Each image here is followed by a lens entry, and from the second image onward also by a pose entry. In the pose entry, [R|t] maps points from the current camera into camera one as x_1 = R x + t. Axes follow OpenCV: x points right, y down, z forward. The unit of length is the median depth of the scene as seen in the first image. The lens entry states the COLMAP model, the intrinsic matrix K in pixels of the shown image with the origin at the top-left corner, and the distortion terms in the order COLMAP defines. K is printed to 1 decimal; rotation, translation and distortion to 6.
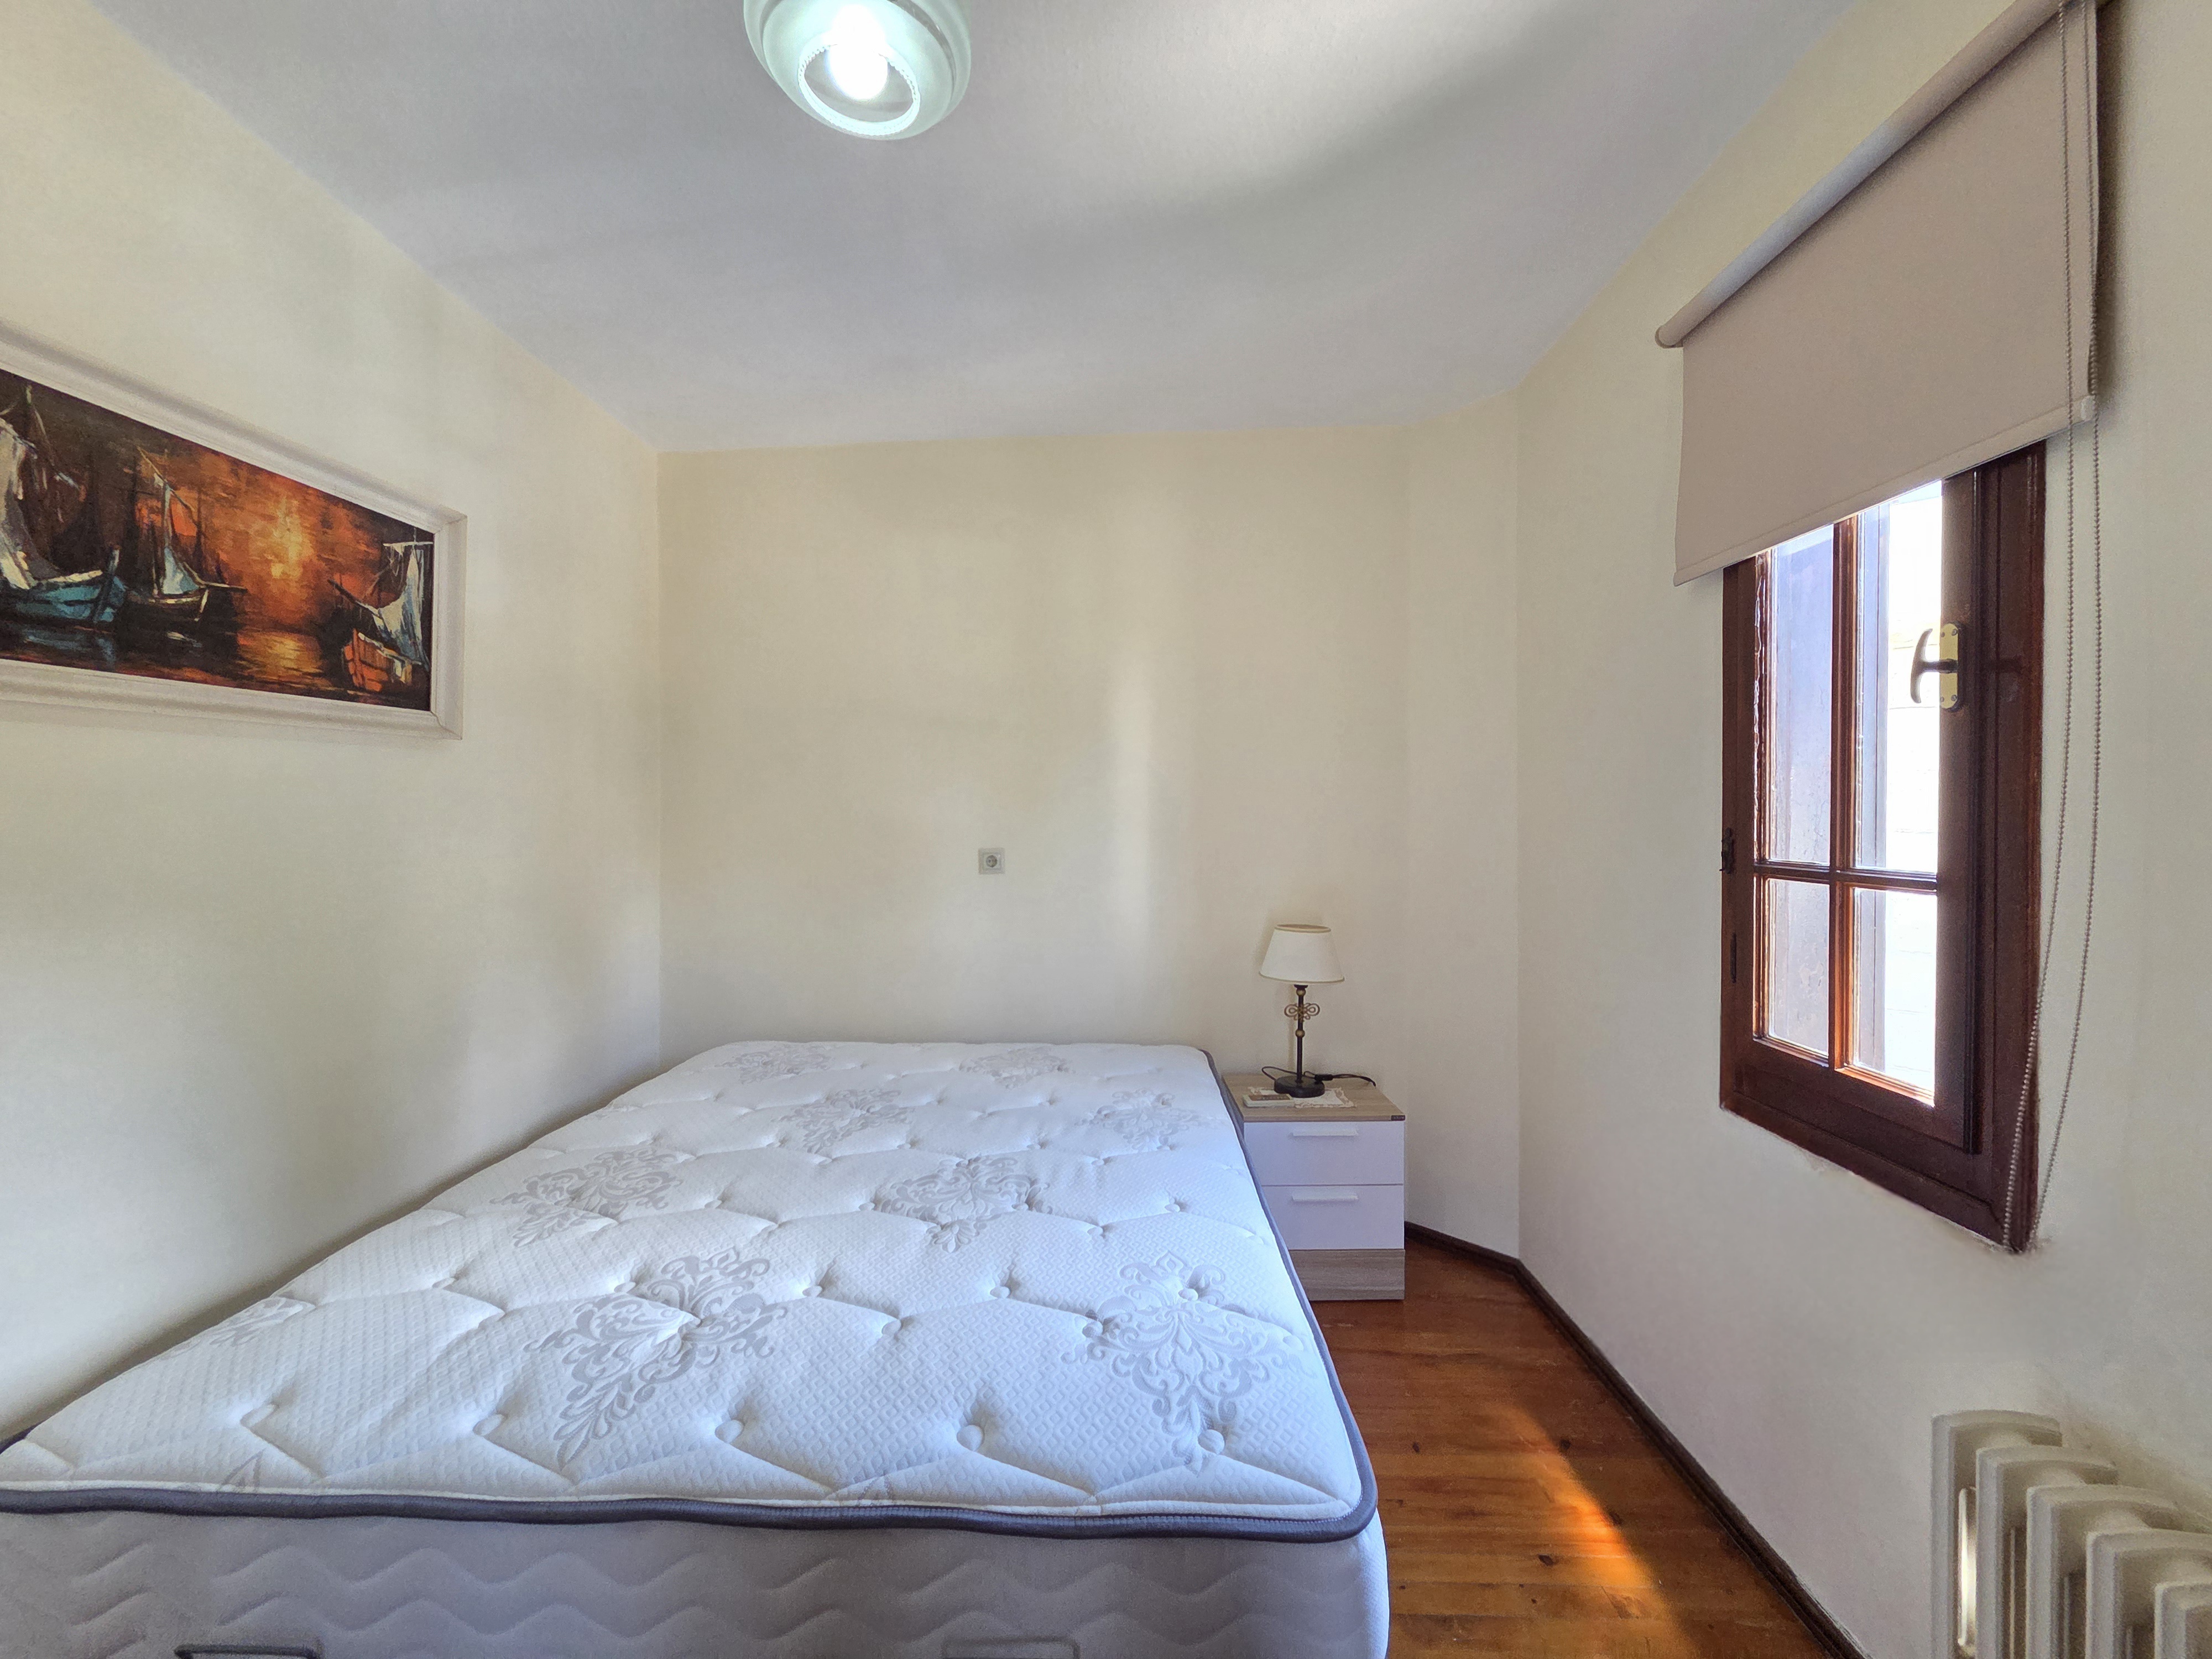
lens RADIAL K [[911.1, 0, 1115.1], [0, 911.1, 831.4], [0, 0, 1]] dist [0.000341, -0.000391]
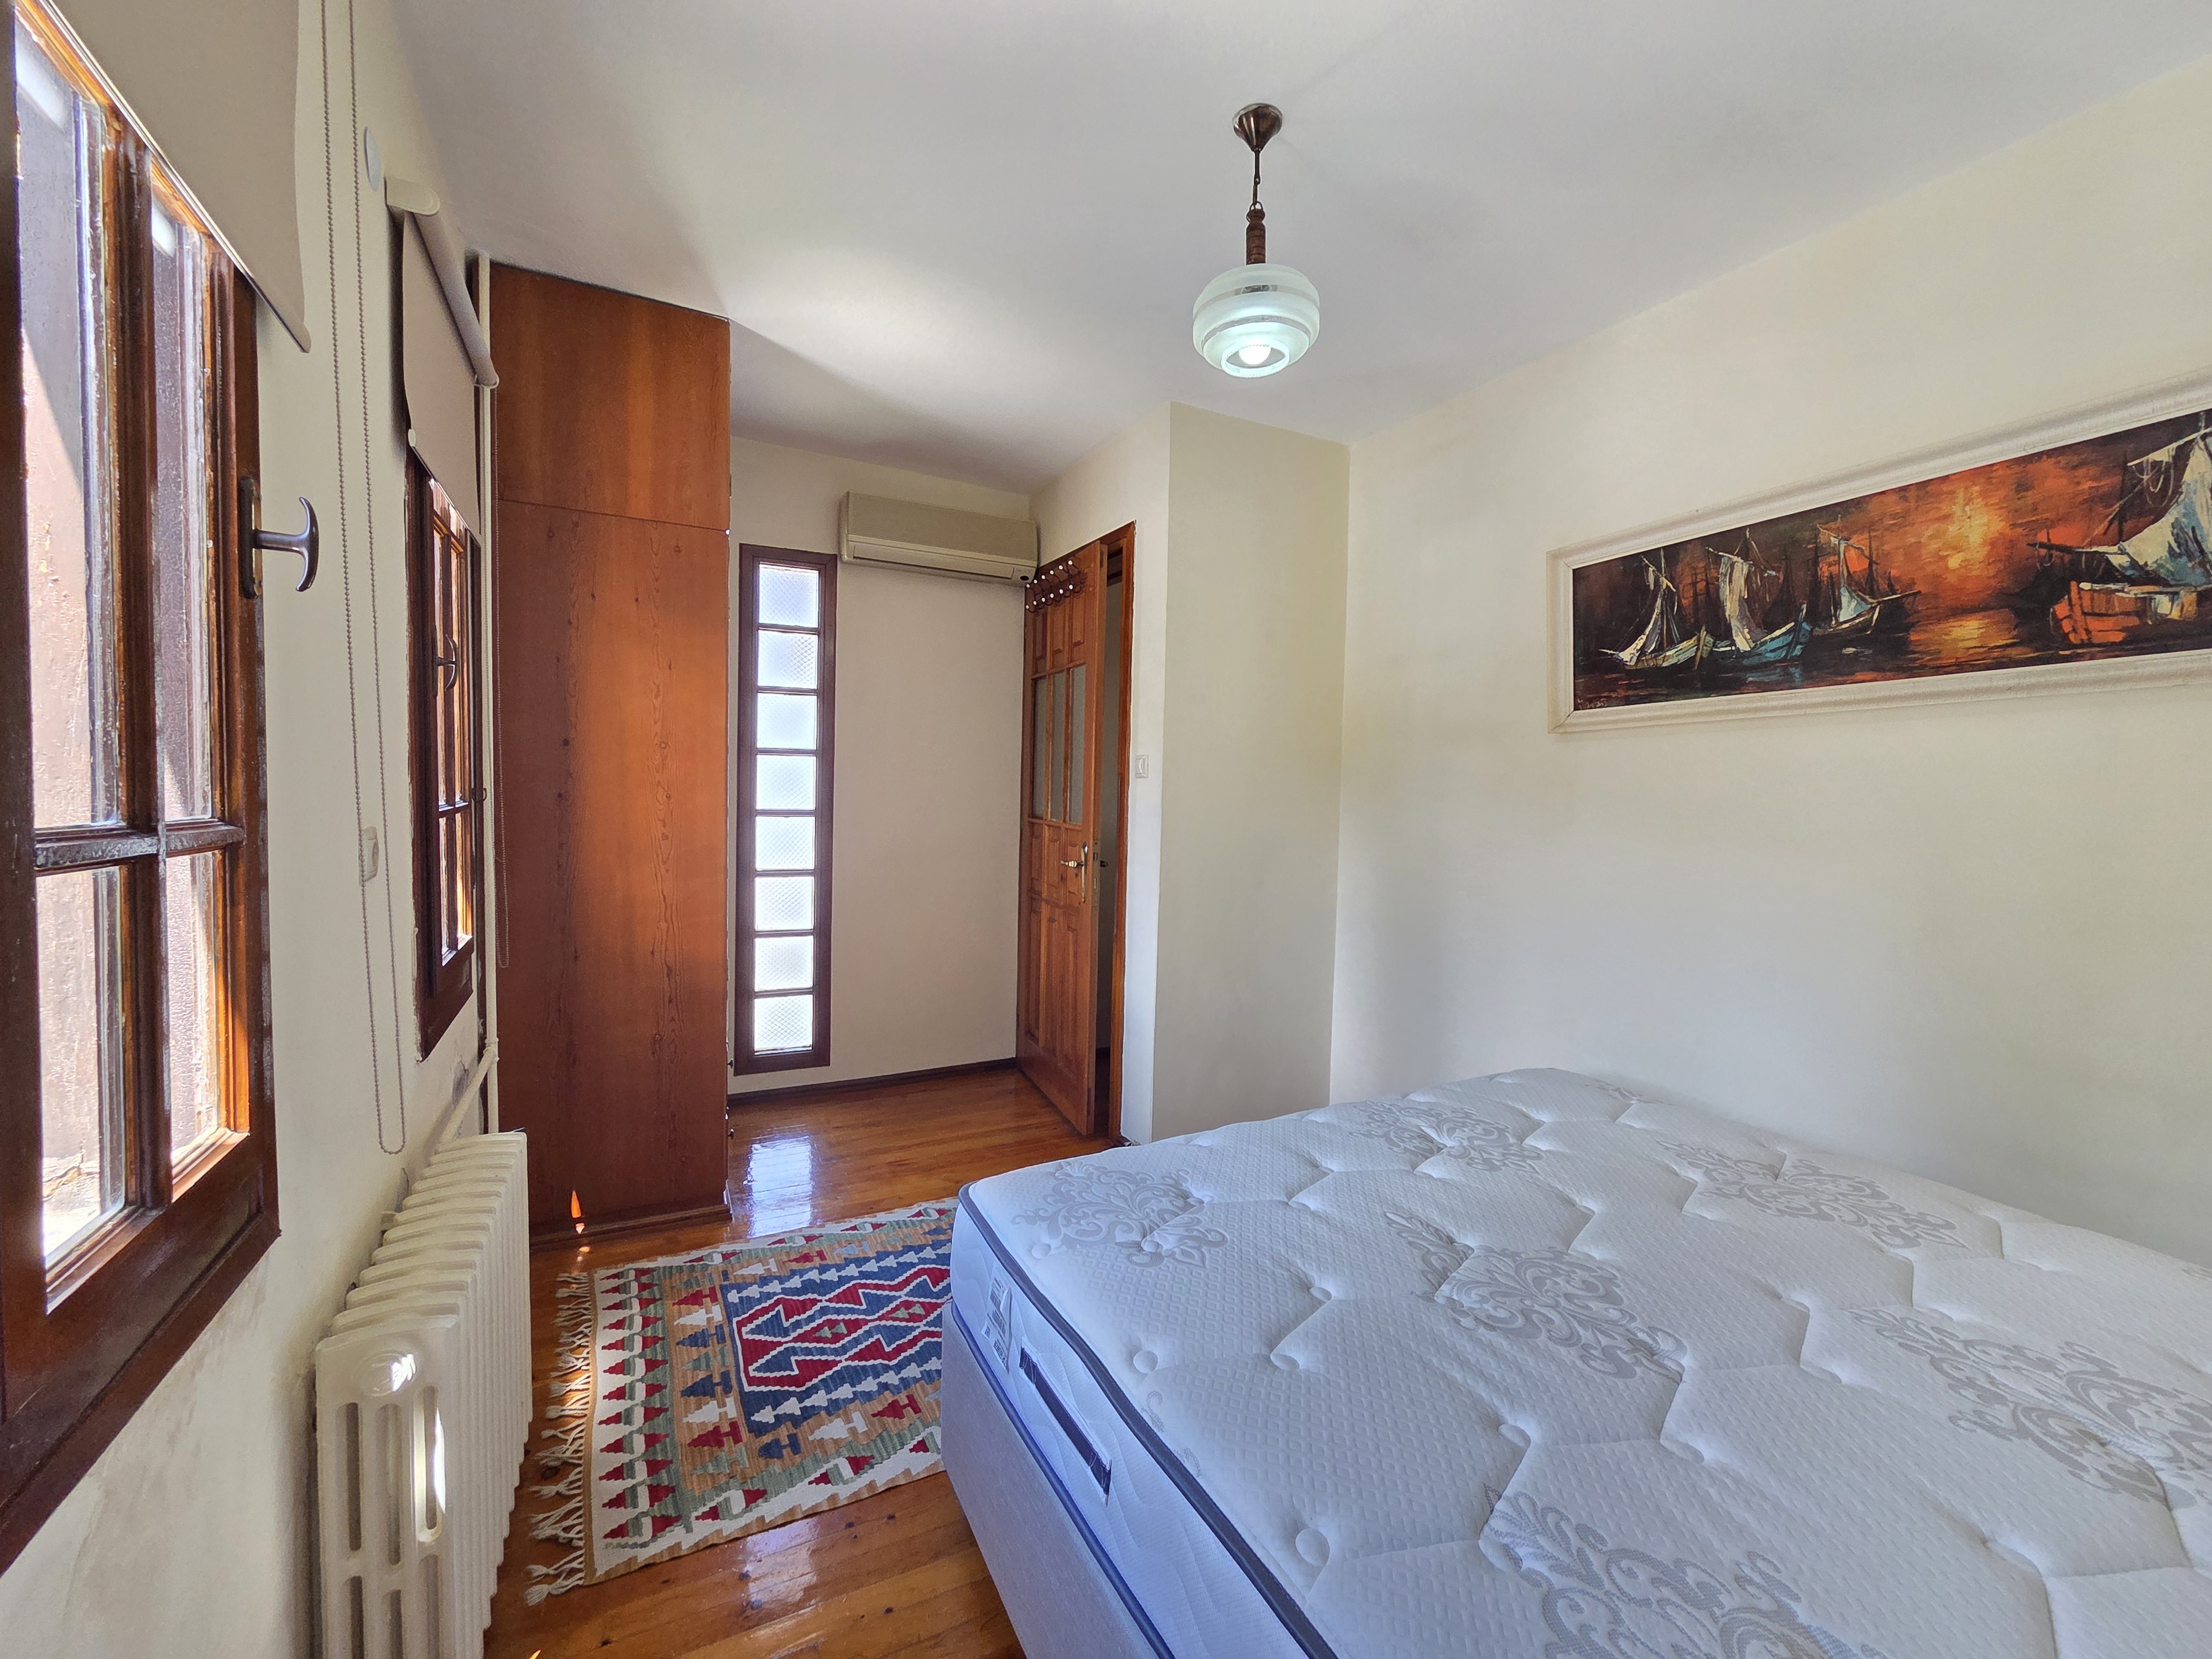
lens RADIAL K [[911.1, 0, 1115.1], [0, 911.1, 831.4], [0, 0, 1]] dist [0.000341, -0.000391]
pose [[-0.880546, 0.004597, -0.473938, 0.476659], [-0.027067, 0.997833, 0.059967, -0.002594], [0.473187, 0.065632, -0.878514, 1.491941]]
